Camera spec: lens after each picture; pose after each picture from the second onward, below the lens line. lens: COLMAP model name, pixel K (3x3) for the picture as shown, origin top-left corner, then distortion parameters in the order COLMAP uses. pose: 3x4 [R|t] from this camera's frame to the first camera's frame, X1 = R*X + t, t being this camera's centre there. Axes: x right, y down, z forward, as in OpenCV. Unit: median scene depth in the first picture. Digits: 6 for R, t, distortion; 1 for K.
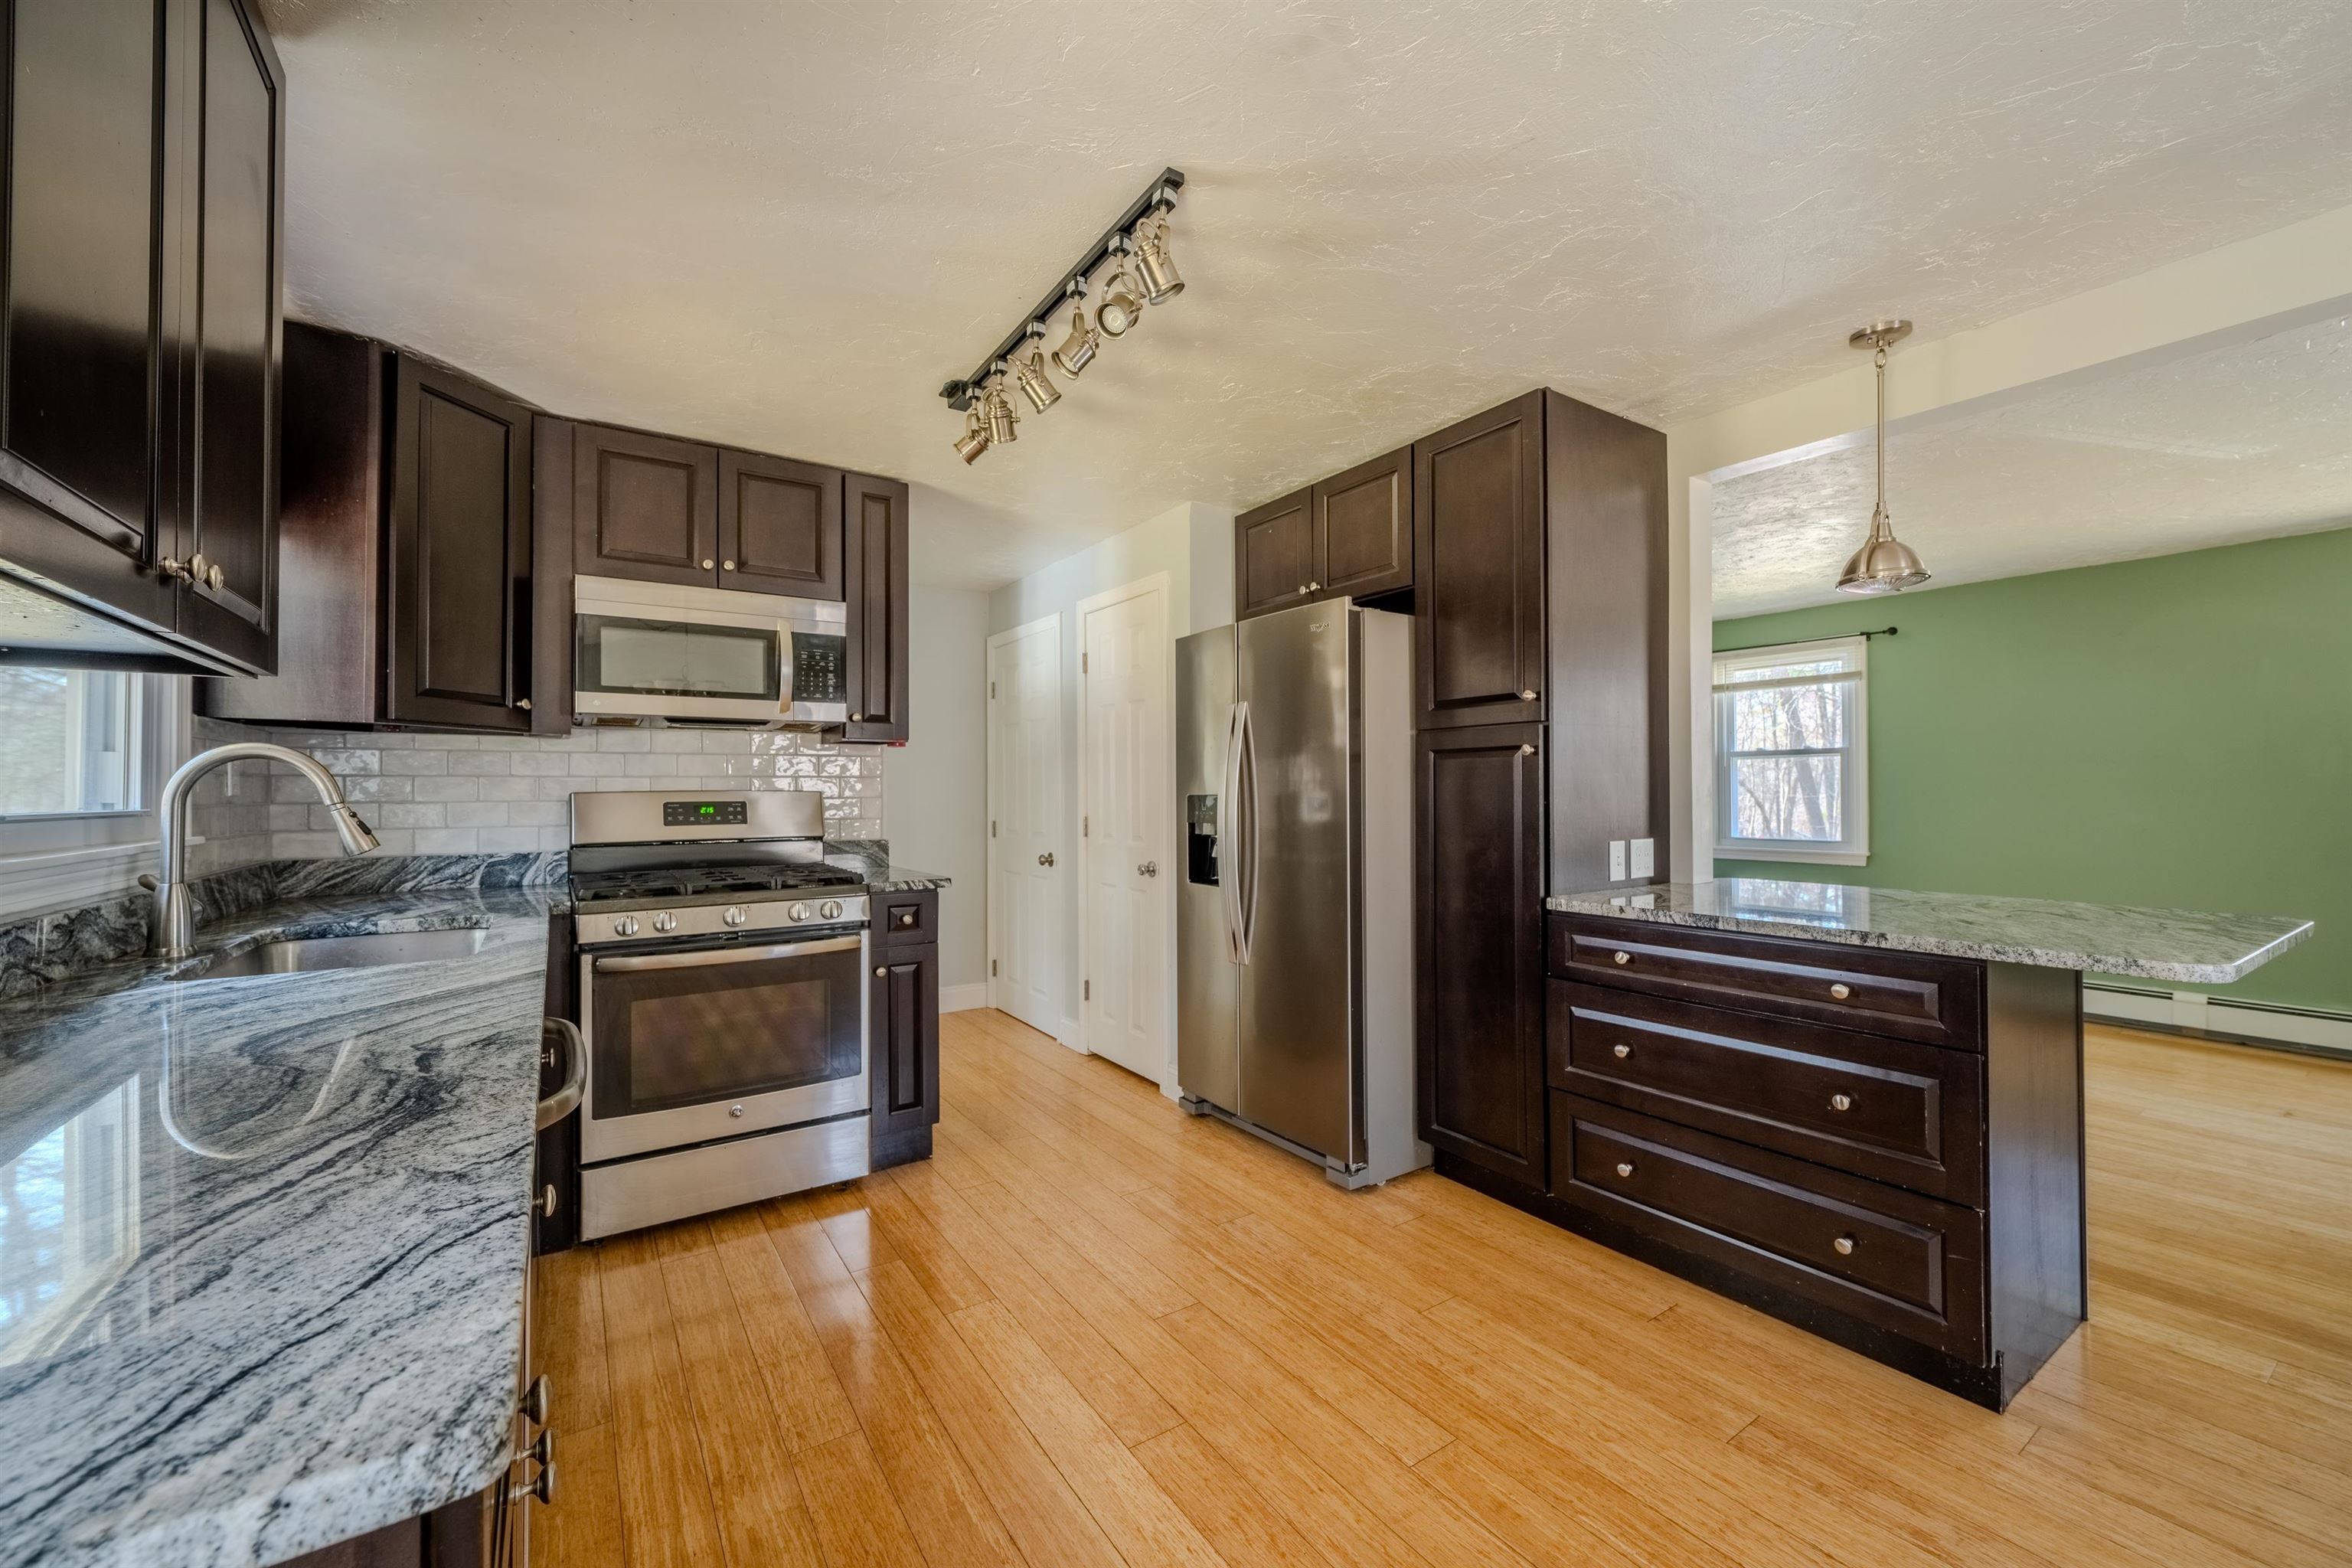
lens RADIAL K [[929.8, 0, 1174.0], [0, 929.8, 789.0], [0, 0, 1]] dist [-0.000349, -0.000184]
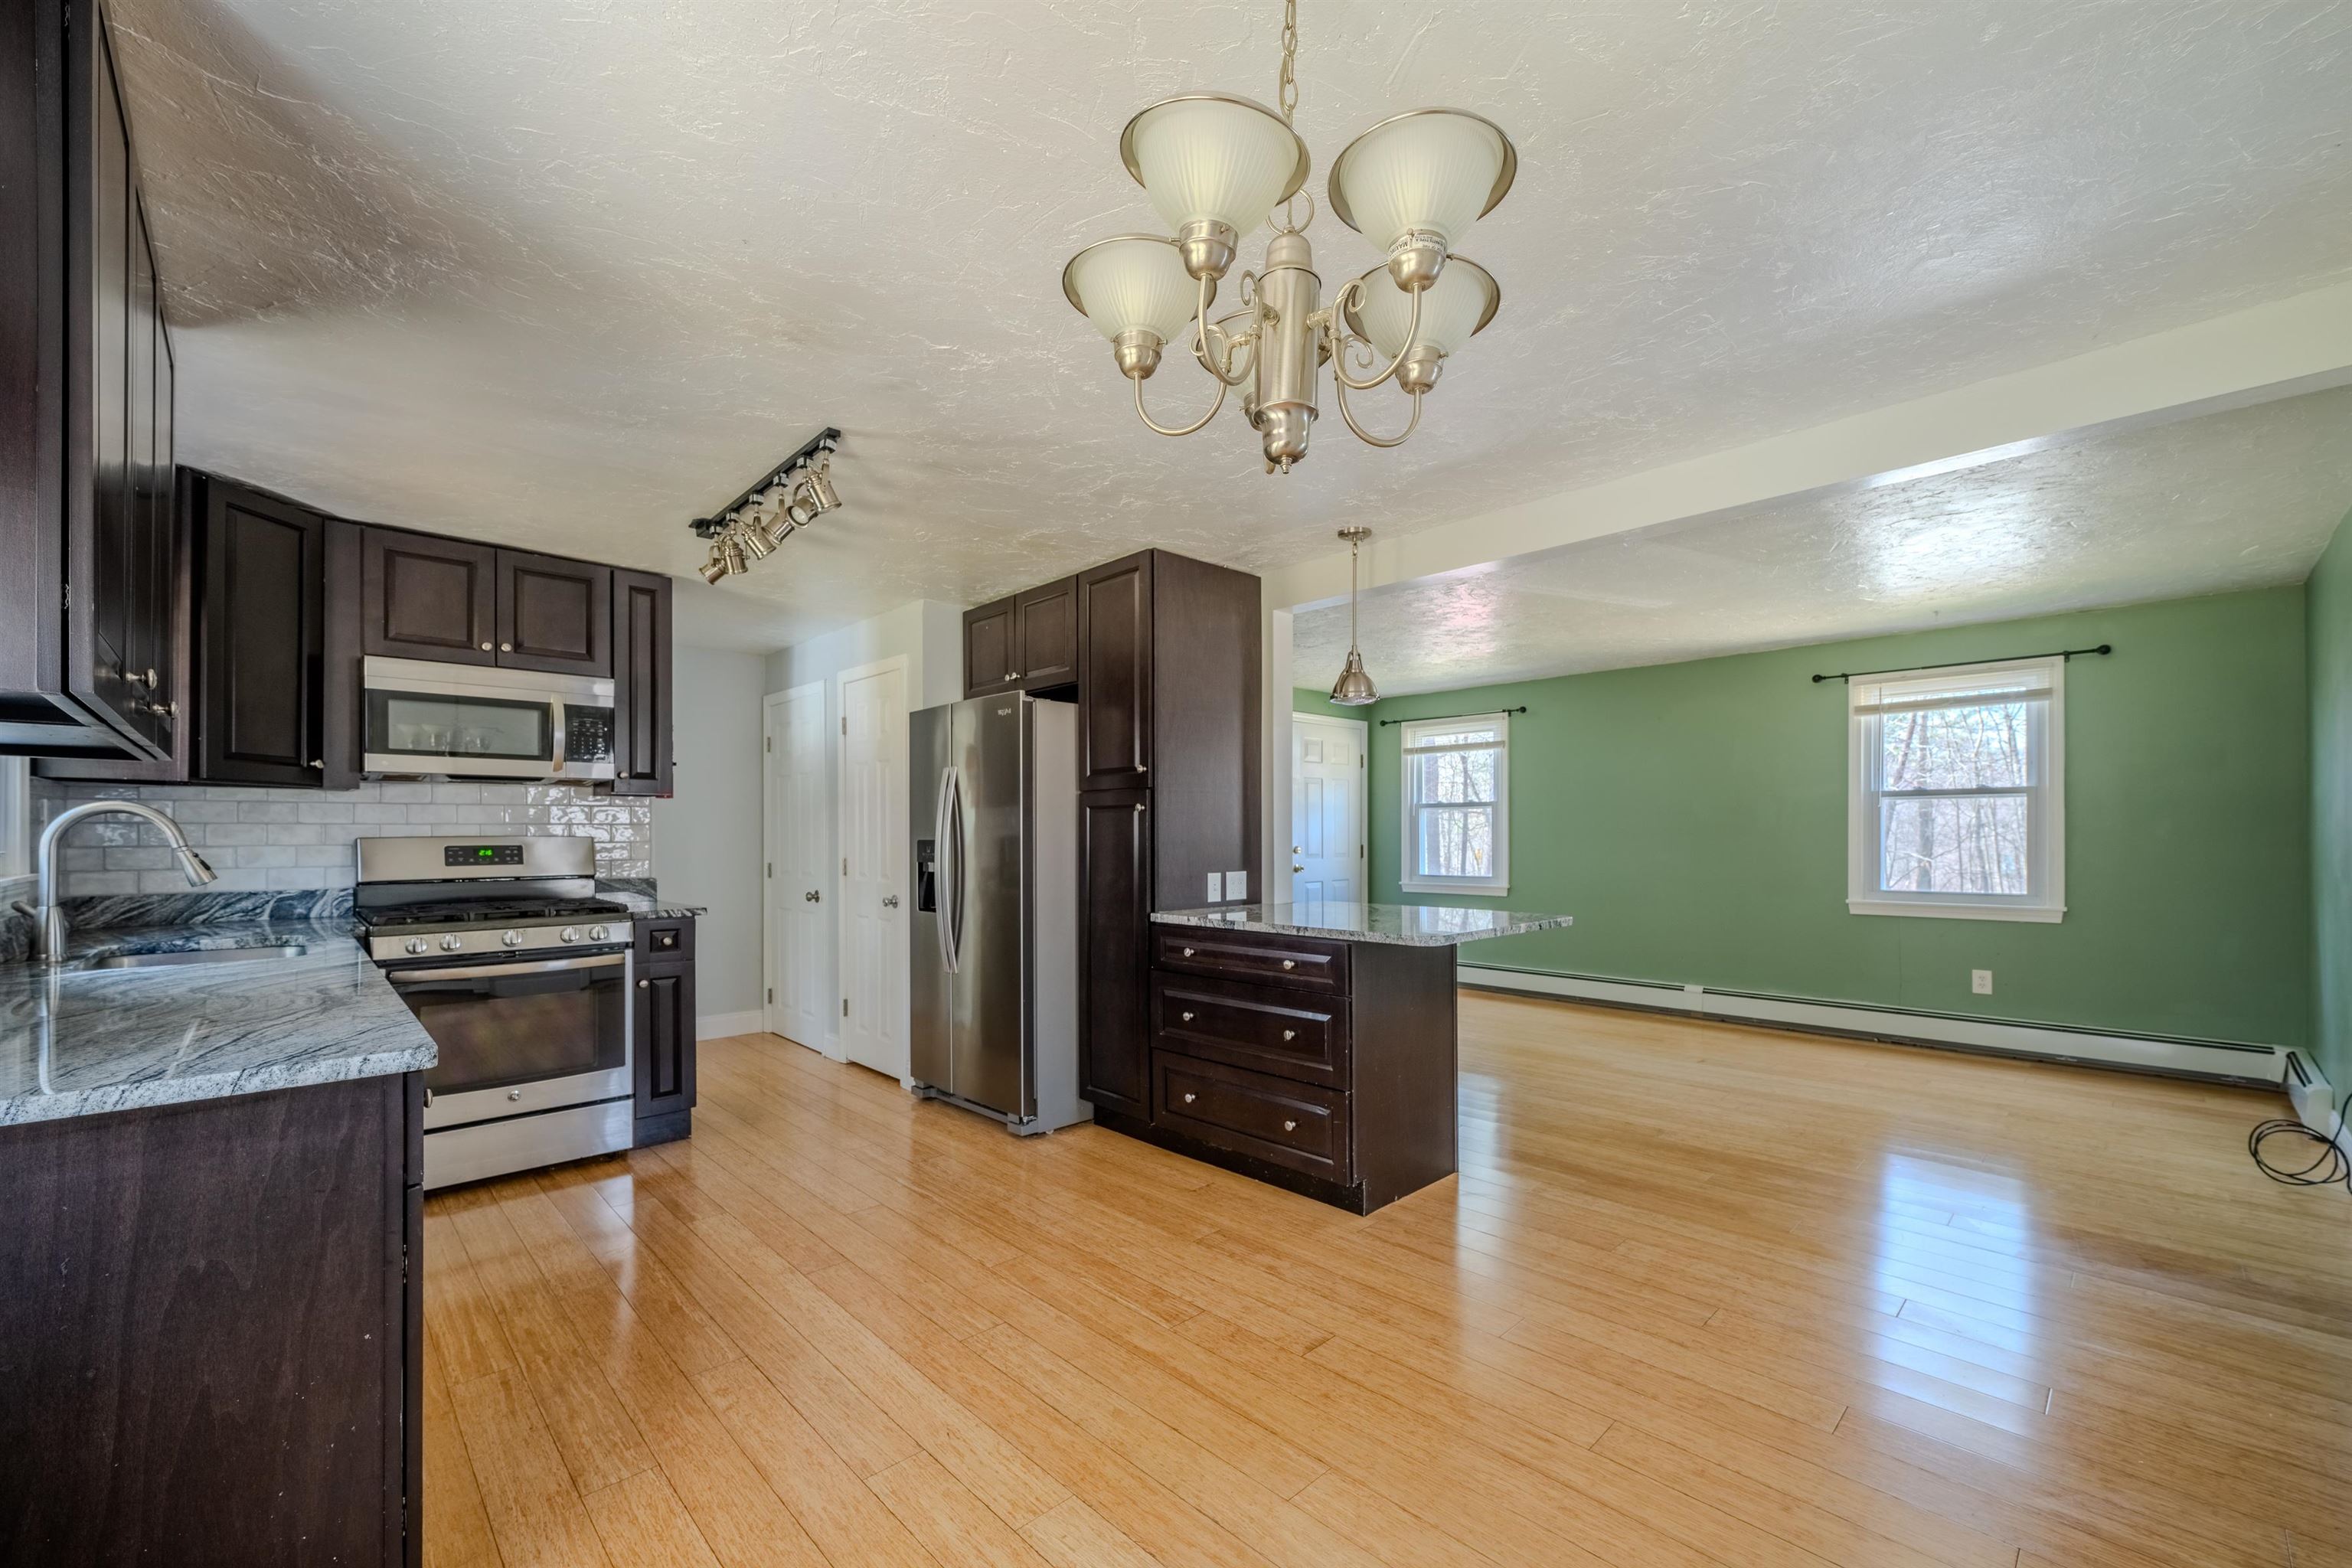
lens RADIAL K [[929.8, 0, 1161.1], [0, 929.8, 837.4], [0, 0, 1]] dist [-0.000349, -0.000184]
pose [[0.985447, 0.000462, 0.169984, 0.157508], [-0.001271, 0.999988, 0.004652, -0.003483], [-0.169980, -0.004800, 0.985436, -0.342994]]
